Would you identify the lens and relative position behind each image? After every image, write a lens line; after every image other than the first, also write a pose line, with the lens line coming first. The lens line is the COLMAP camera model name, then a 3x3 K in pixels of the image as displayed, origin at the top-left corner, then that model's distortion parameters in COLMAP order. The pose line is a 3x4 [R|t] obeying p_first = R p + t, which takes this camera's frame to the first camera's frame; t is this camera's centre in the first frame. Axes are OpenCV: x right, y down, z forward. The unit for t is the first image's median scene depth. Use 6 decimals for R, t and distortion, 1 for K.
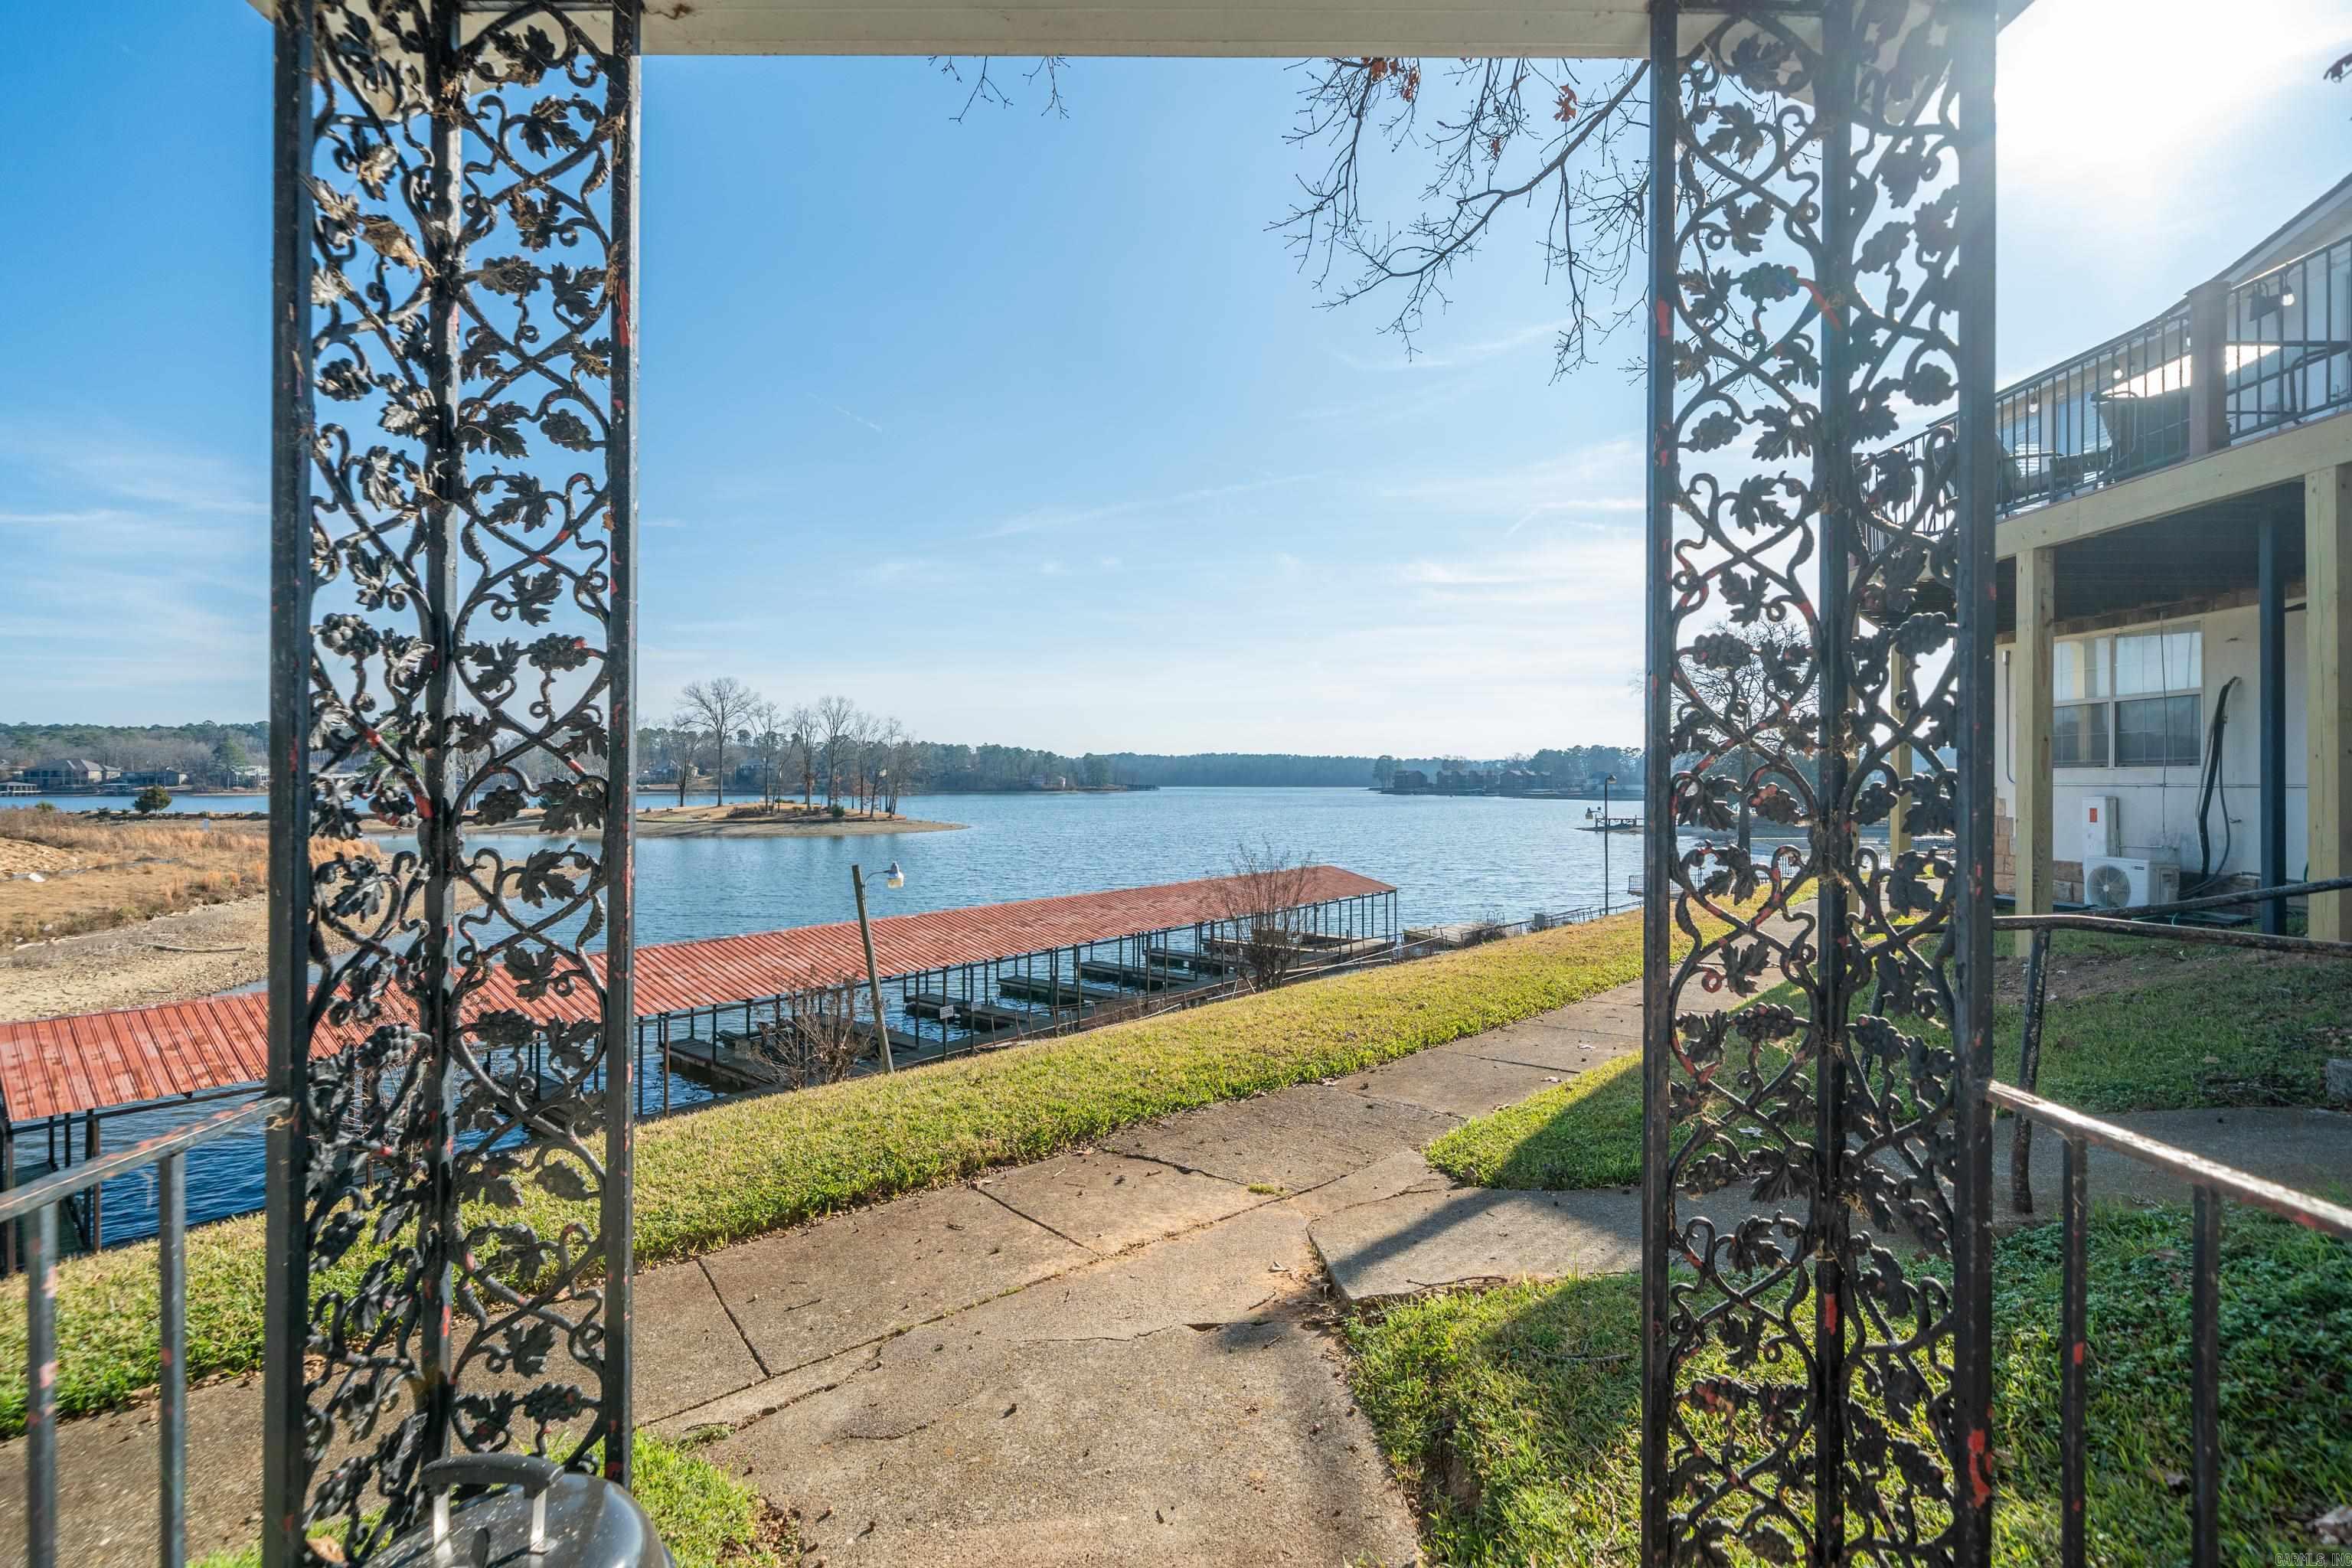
lens RADIAL K [[1040.2, 0, 1249.9], [0, 1040.2, 759.6], [0, 0, 1]] dist [-0.001768, 0.001713]
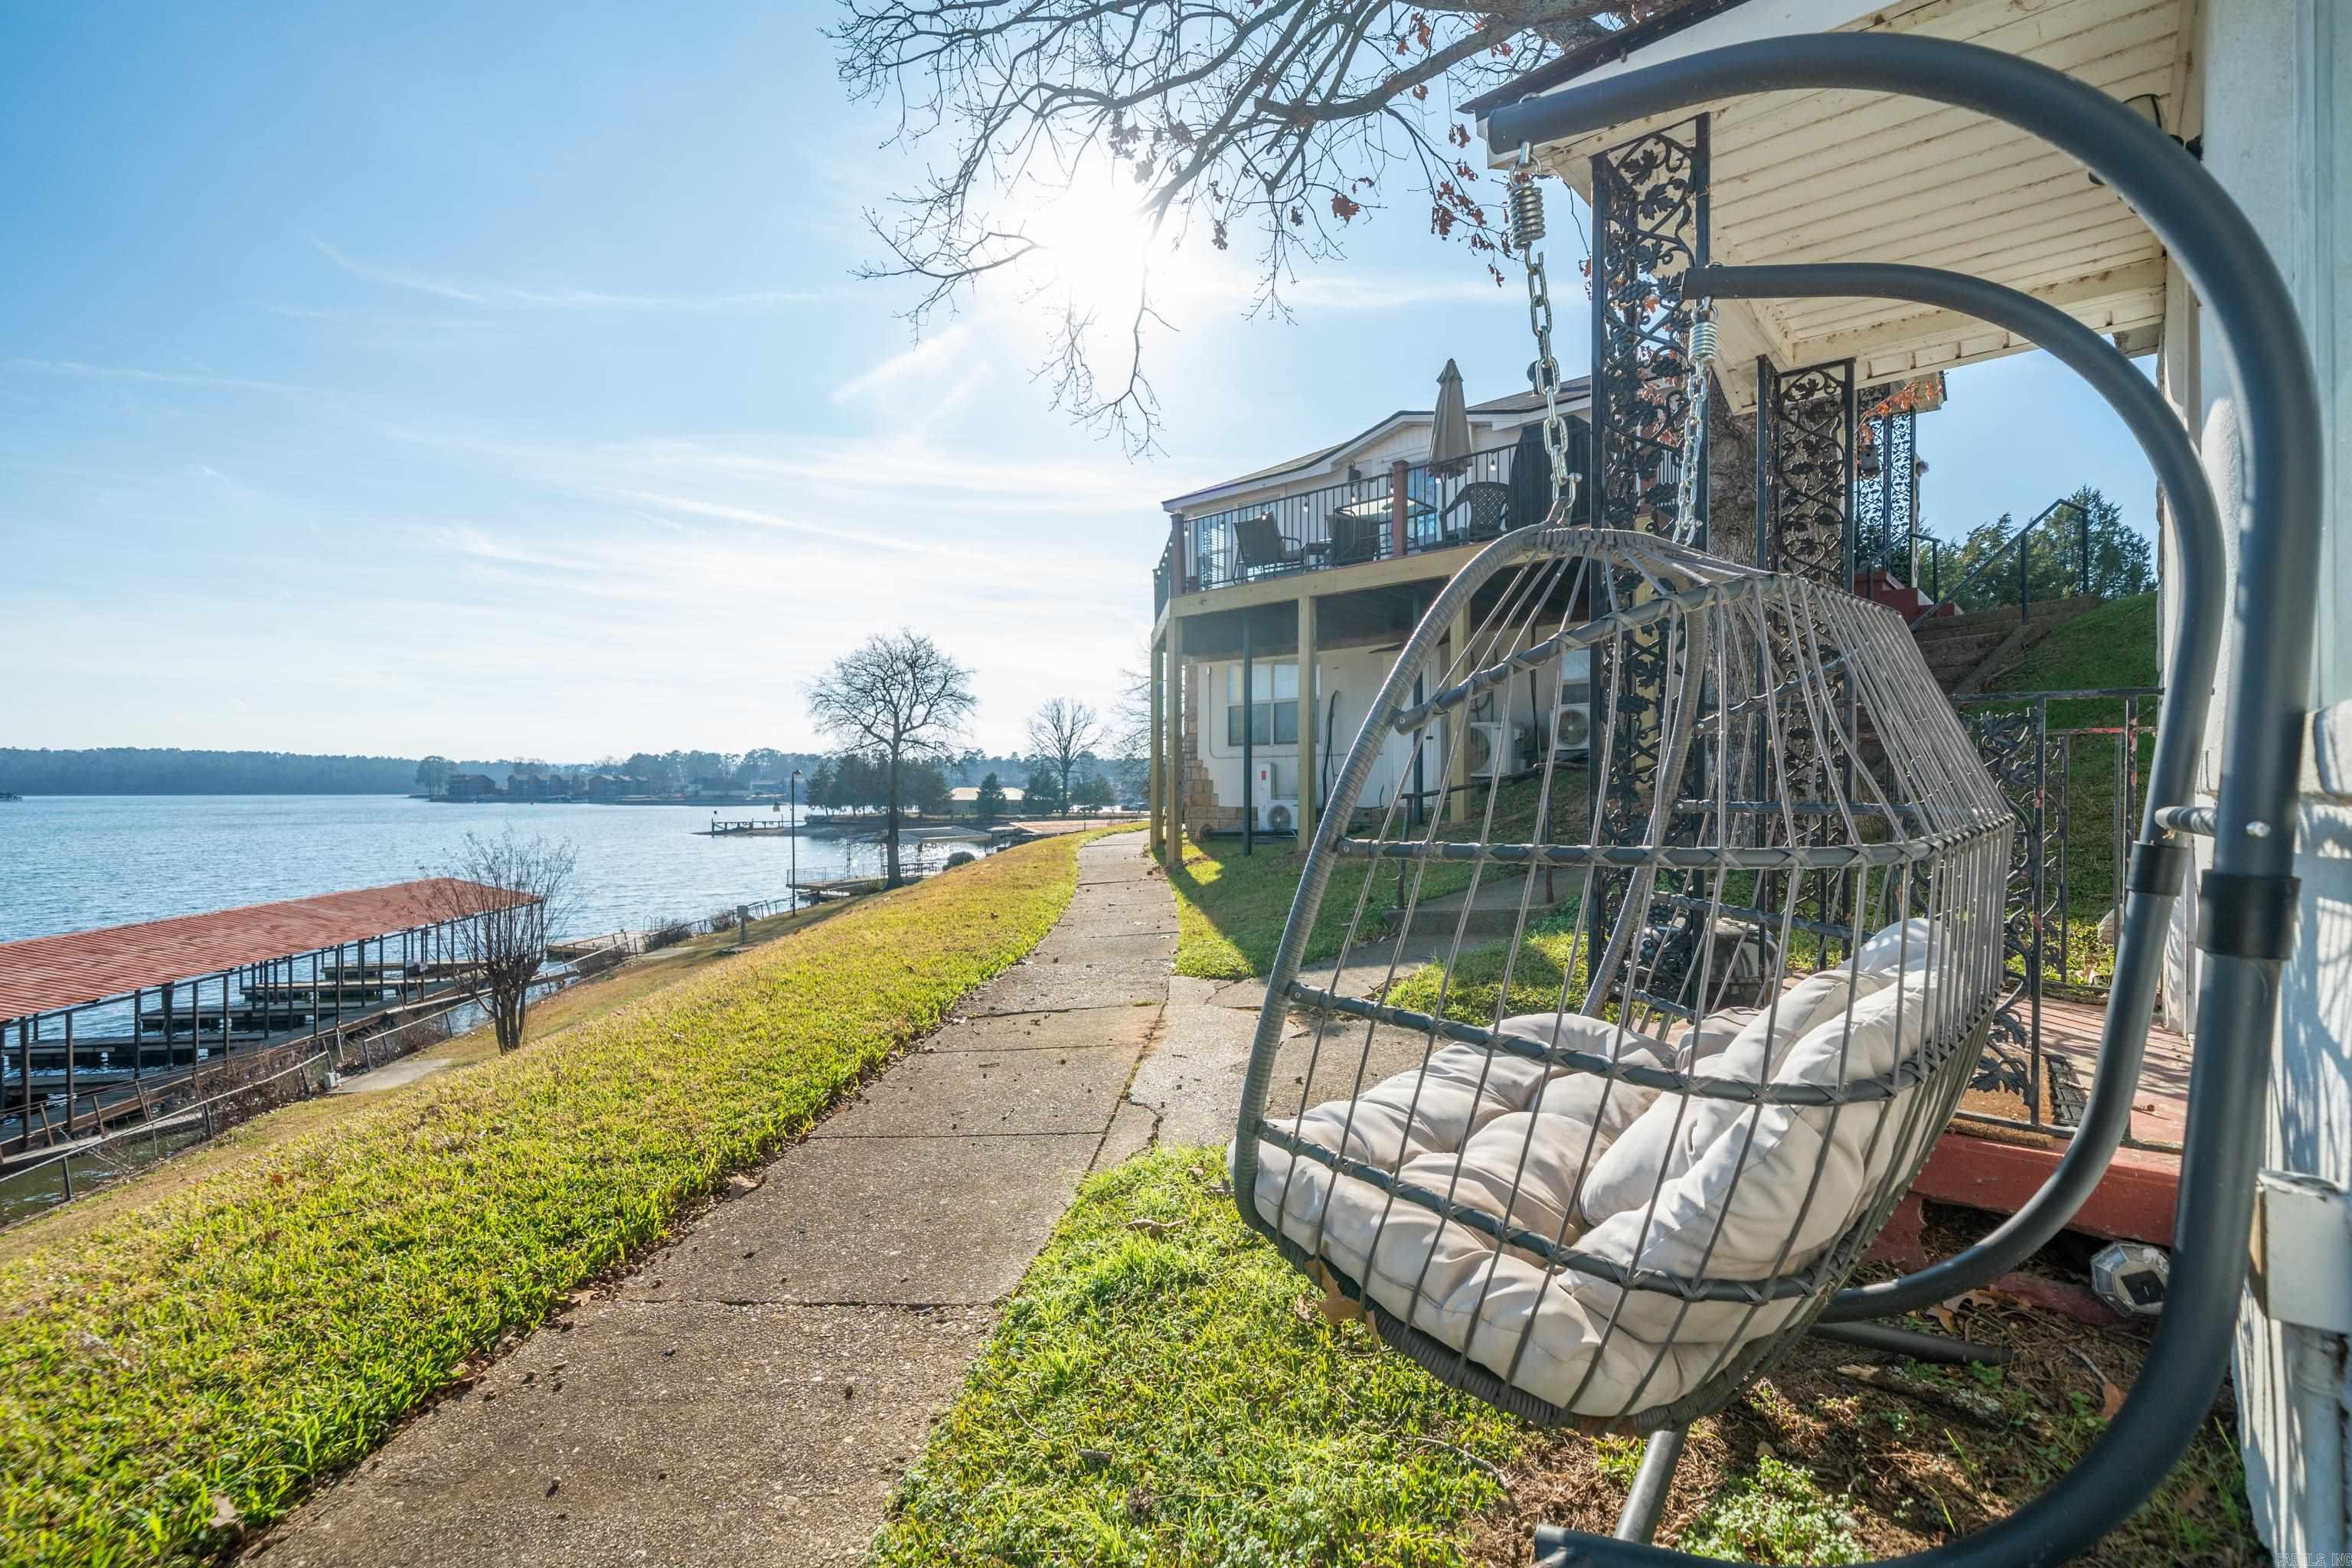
lens RADIAL K [[1040.2, 0, 1183.4], [0, 1040.2, 780.4], [0, 0, 1]] dist [-0.001768, 0.001713]
pose [[0.673133, 0.005905, 0.739498, -0.094968], [-0.007349, 0.999972, -0.001295, 0.014362], [-0.739485, -0.004563, 0.673158, 0.009580]]
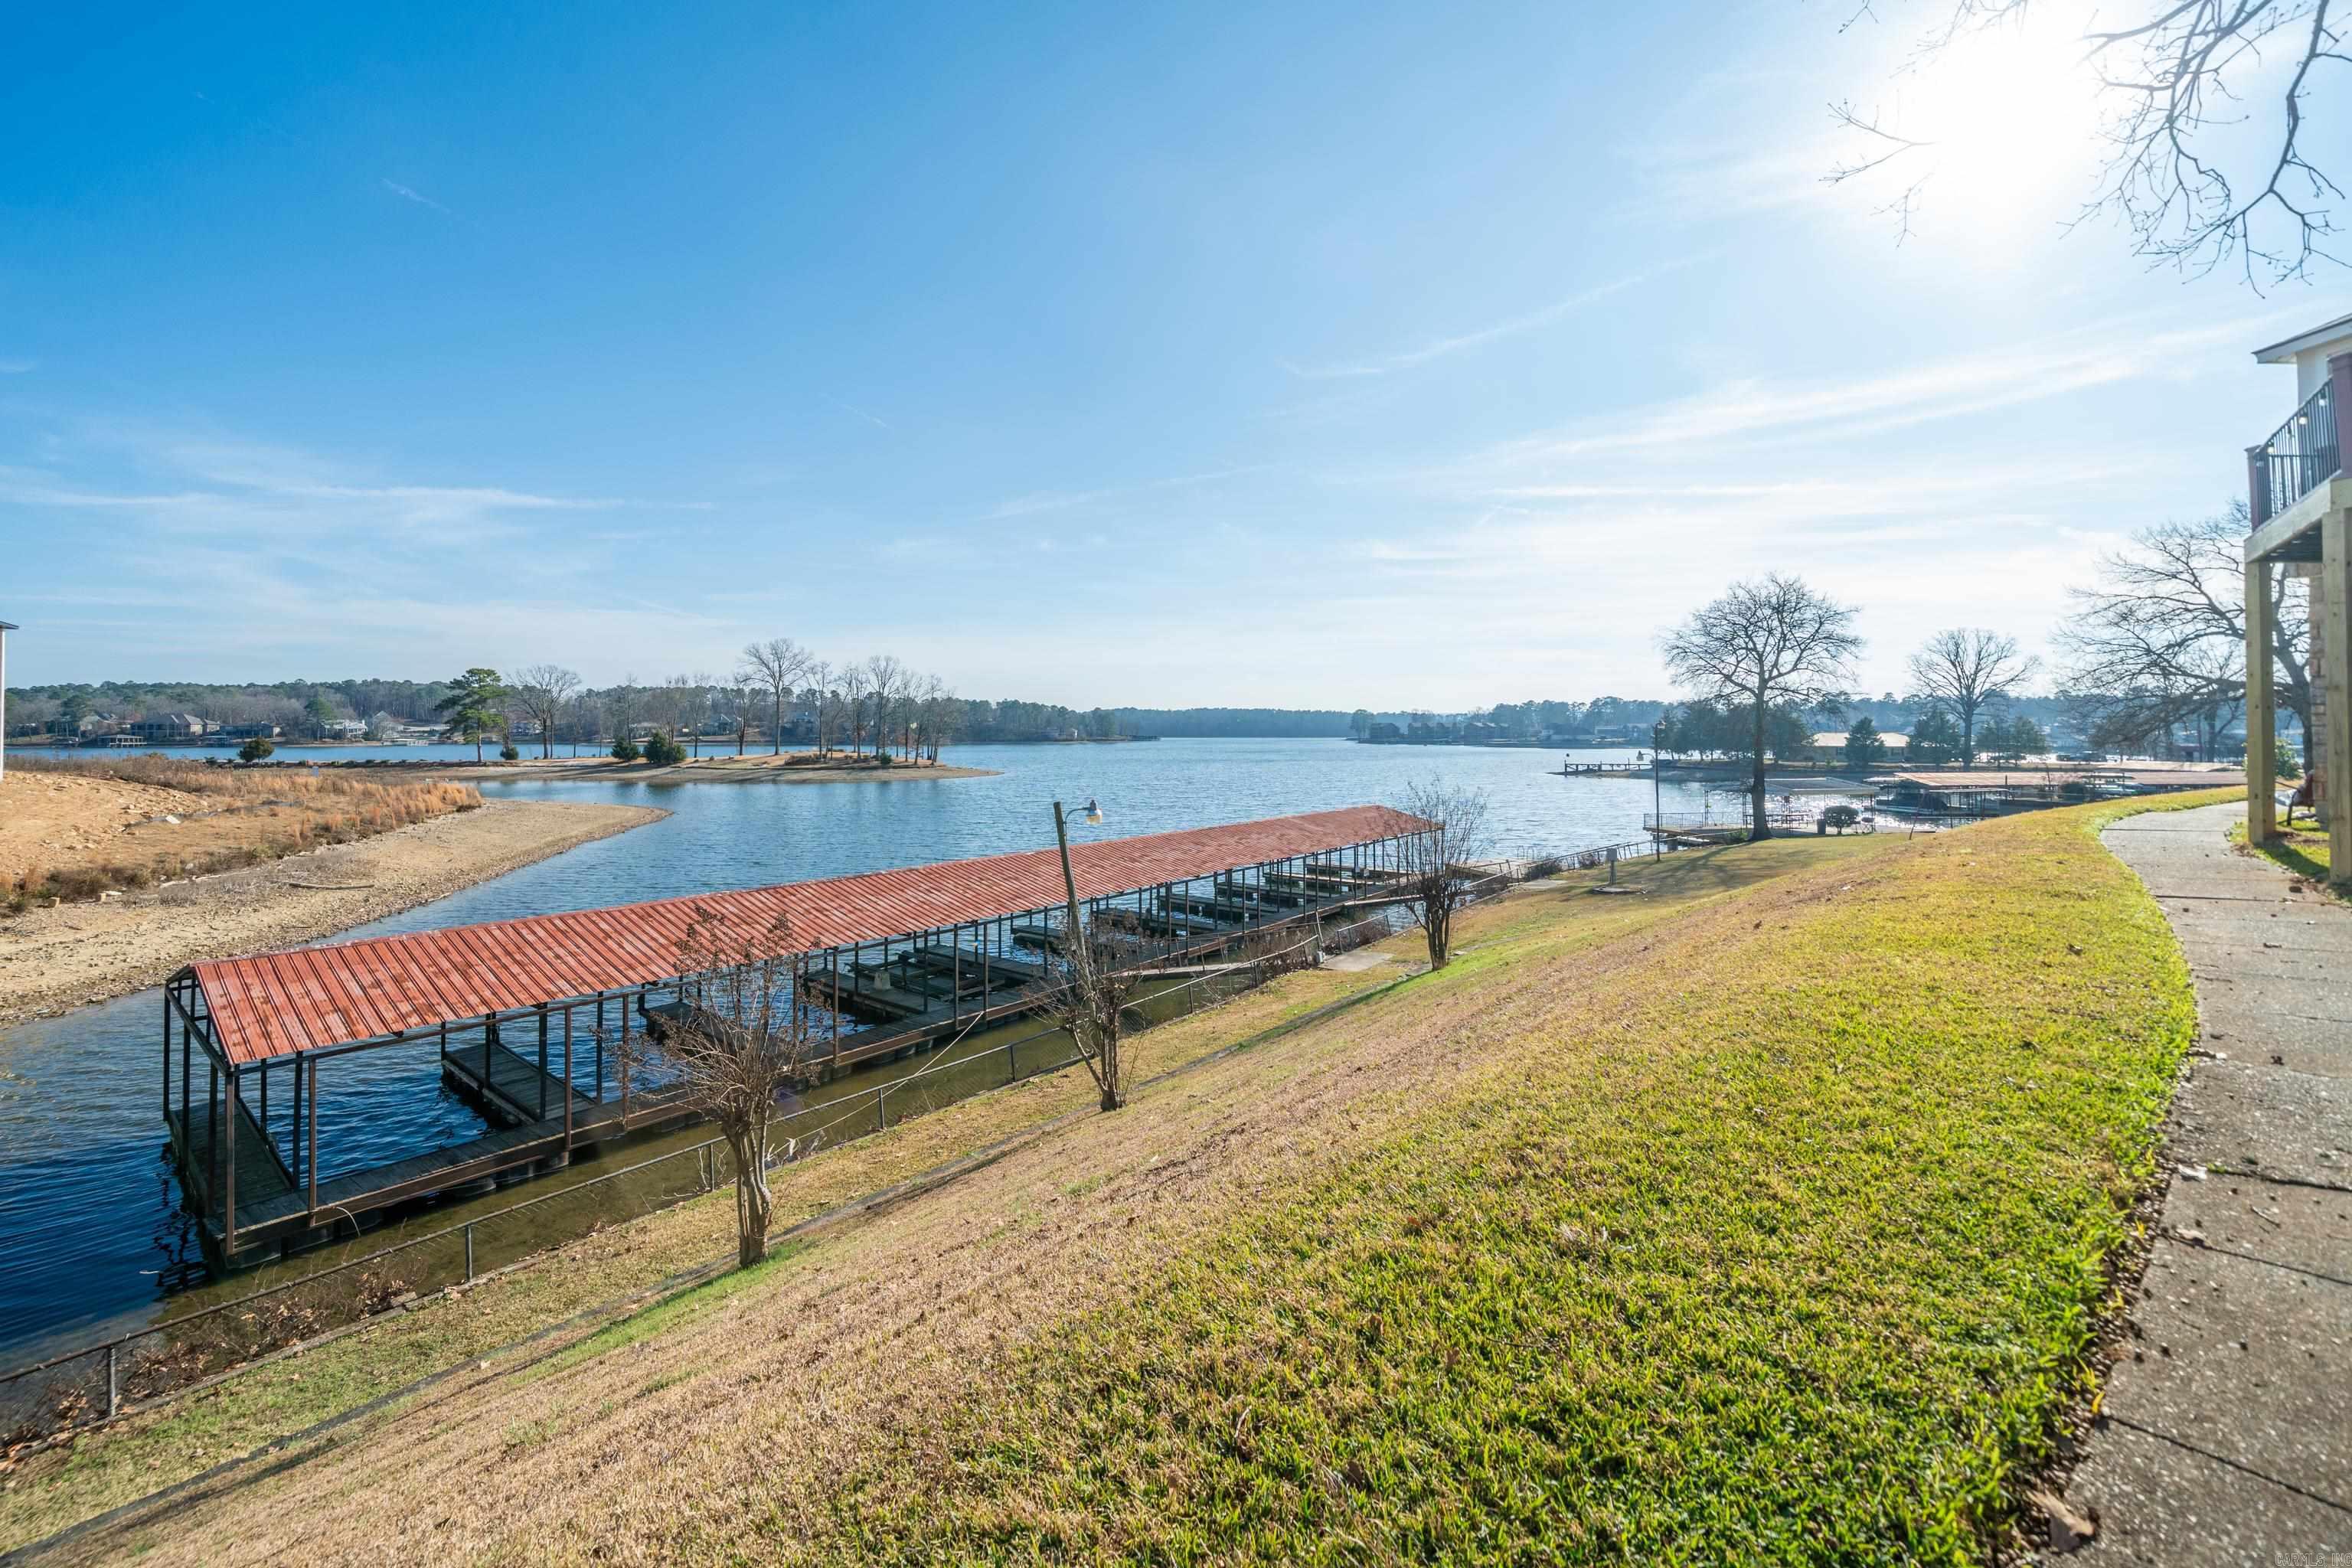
lens RADIAL K [[893.4, 0, 1176.2], [0, 893.4, 708.3], [0, 0, 1]] dist [-0.001508, -0.000027]
pose [[0.999879, -0.000778, 0.015519, -0.101473], [0.000966, 0.999926, -0.012095, 0.007378], [-0.015508, 0.012109, 0.999806, 0.045389]]
